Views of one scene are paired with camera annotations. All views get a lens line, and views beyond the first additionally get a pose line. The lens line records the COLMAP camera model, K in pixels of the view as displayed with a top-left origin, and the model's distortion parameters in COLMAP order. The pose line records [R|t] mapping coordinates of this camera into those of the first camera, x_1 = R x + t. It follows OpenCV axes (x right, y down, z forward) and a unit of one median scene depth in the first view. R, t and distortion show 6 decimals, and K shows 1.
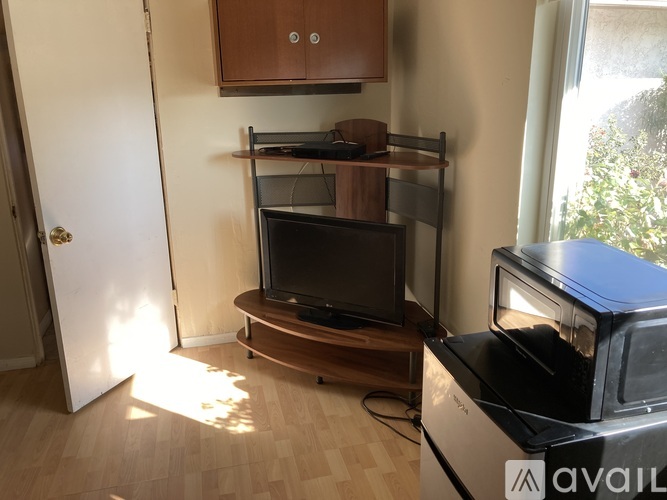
lens RADIAL K [[529.4, 0, 333.8], [0, 529.4, 232.3], [0, 0, 1]] dist [0.010702, 0.005786]
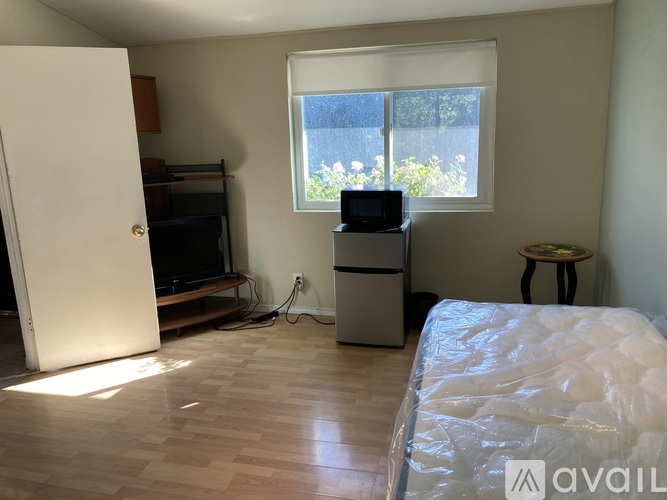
lens RADIAL K [[529.4, 0, 333.8], [0, 529.4, 232.3], [0, 0, 1]] dist [0.010702, 0.005786]
pose [[0.497928, -0.194457, 0.845136, -1.127008], [0.251613, 0.965010, 0.073796, 0.008628], [-0.829915, 0.175902, 0.529433, -0.198468]]
